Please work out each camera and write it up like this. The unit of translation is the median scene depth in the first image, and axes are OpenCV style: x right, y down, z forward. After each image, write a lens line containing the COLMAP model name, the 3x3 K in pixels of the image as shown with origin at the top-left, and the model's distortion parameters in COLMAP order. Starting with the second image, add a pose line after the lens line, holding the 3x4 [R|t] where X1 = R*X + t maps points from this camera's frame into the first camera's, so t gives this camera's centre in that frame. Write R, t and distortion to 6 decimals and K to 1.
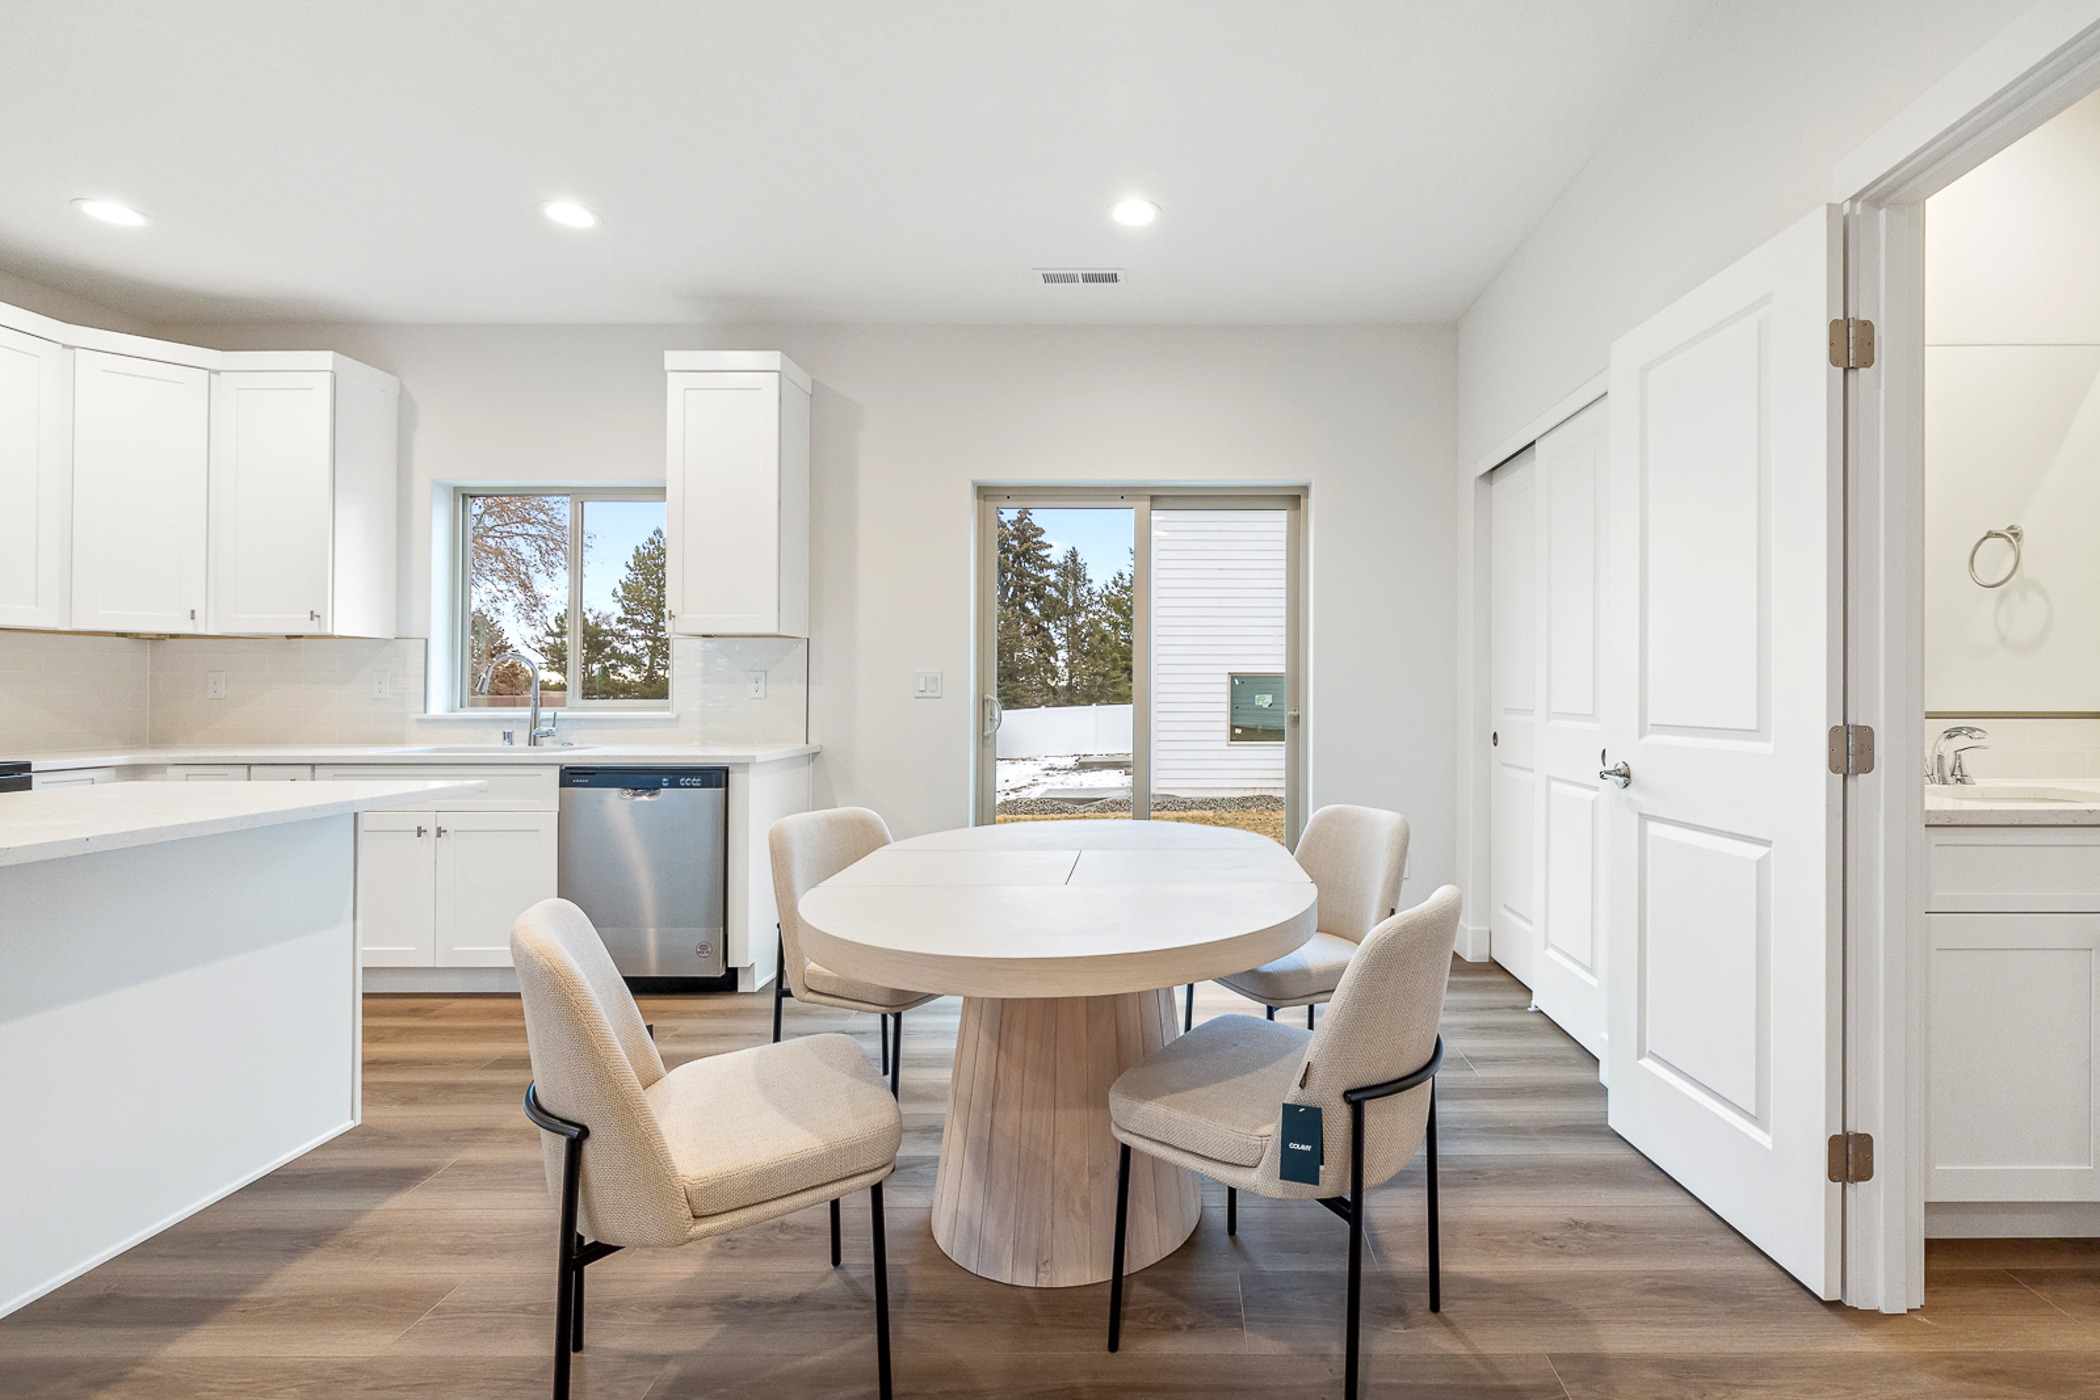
lens RADIAL K [[903.2, 0, 1048.1], [0, 903.2, 674.8], [0, 0, 1]] dist [0.000565, 0.000138]
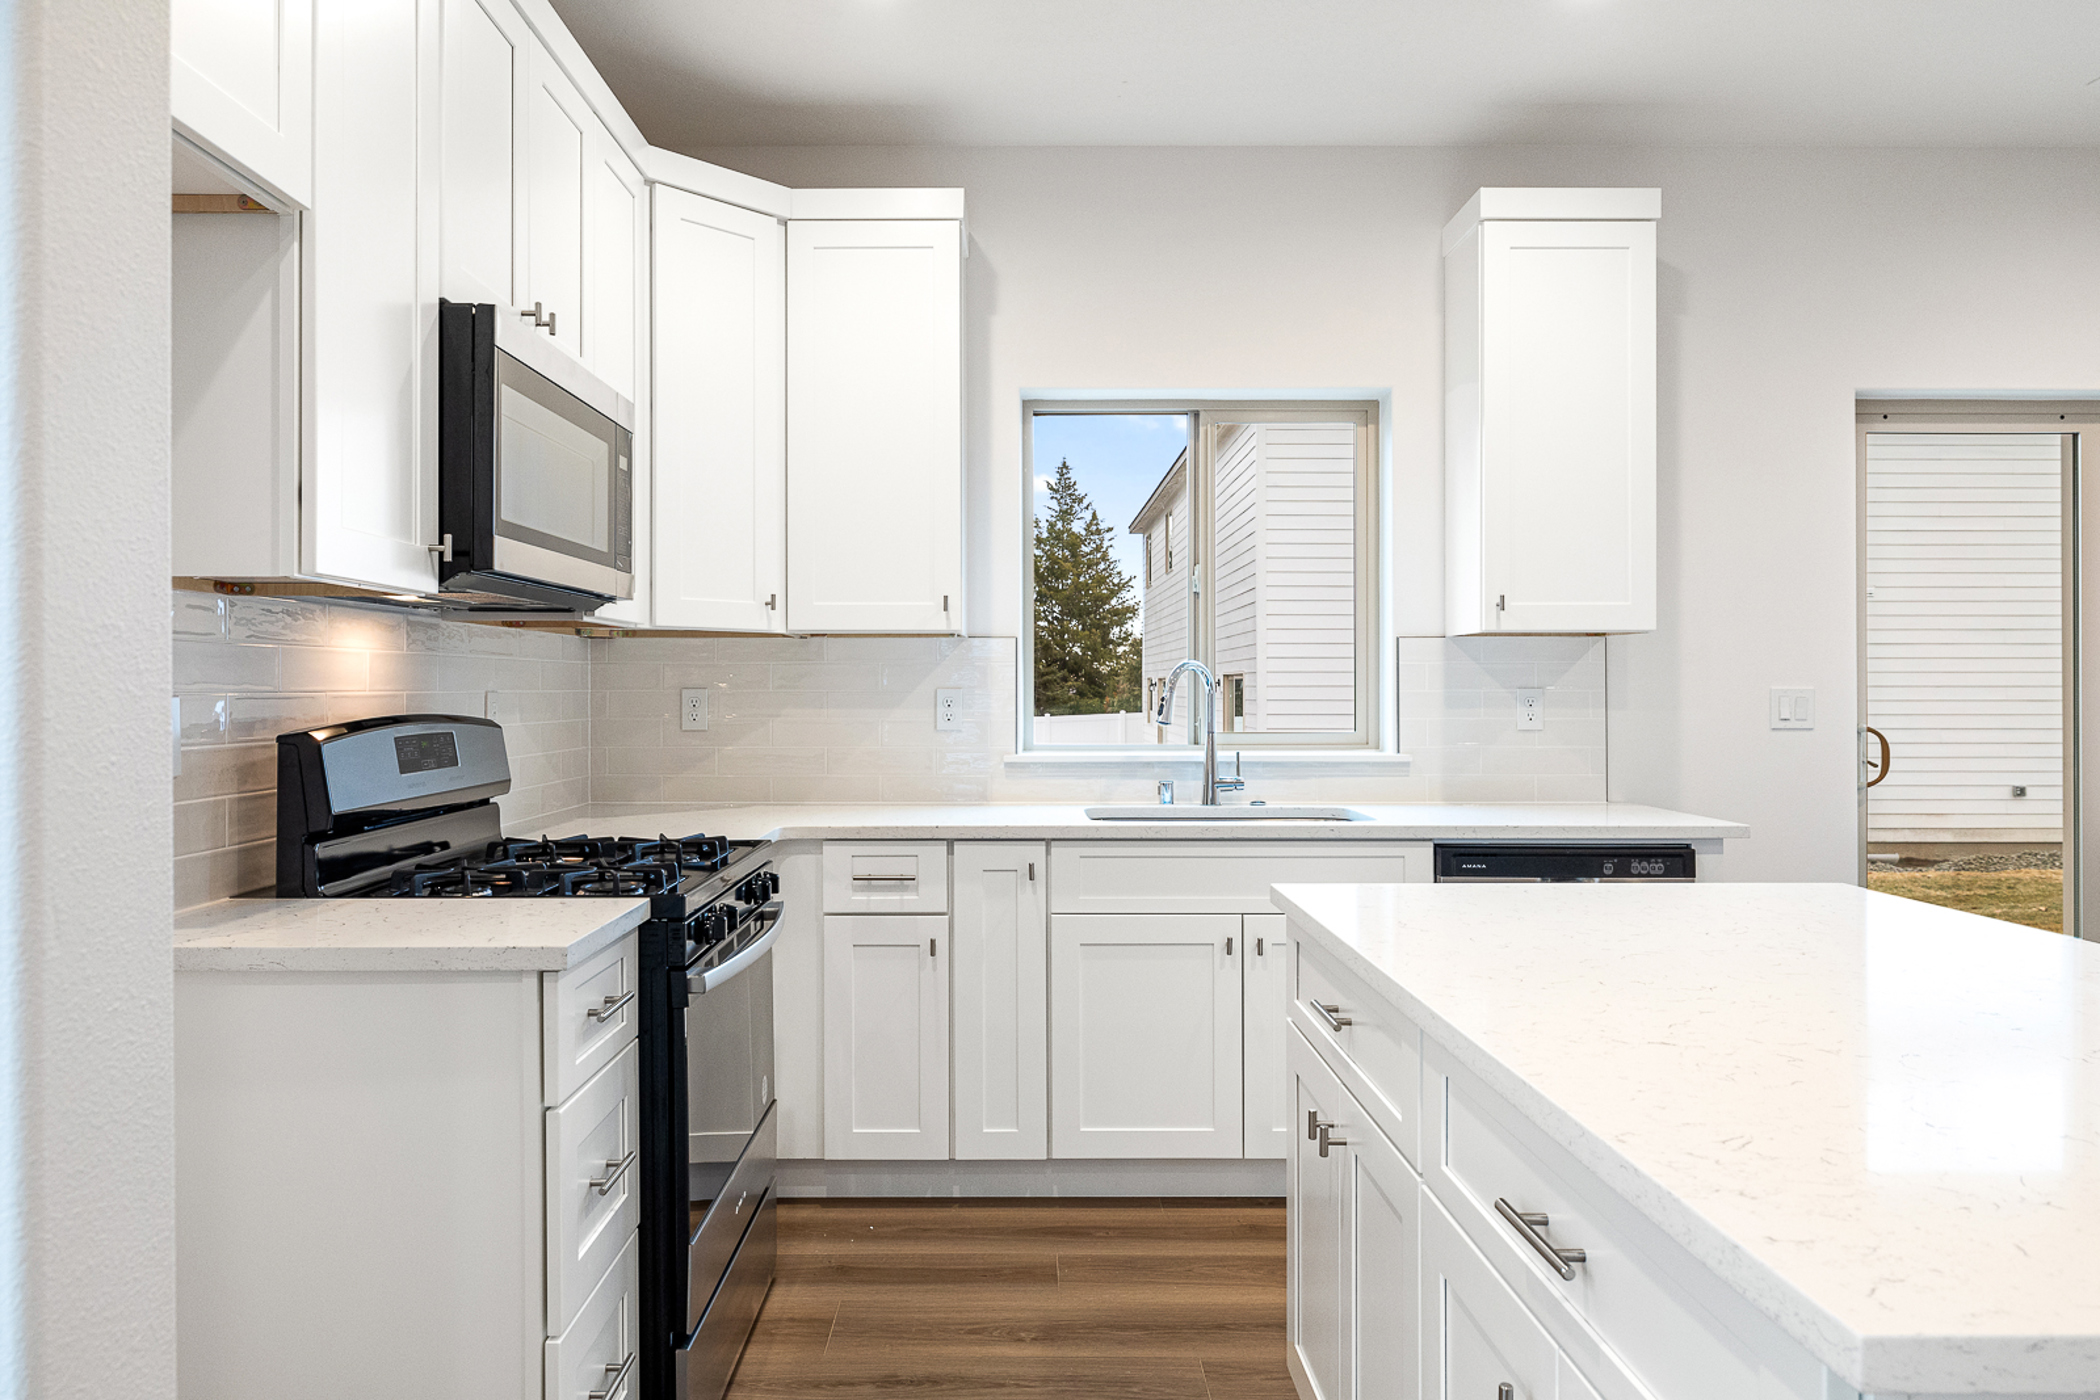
lens RADIAL K [[1349.7, 0, 1050.2], [0, 1349.7, 669.3], [0, 0, 1]] dist [-0.000641, -0.001050]
pose [[0.999991, 0.000043, 0.004215, -0.731814], [-0.000030, 0.999995, -0.003099, -0.015803], [-0.004215, 0.003099, 0.999986, 0.049185]]
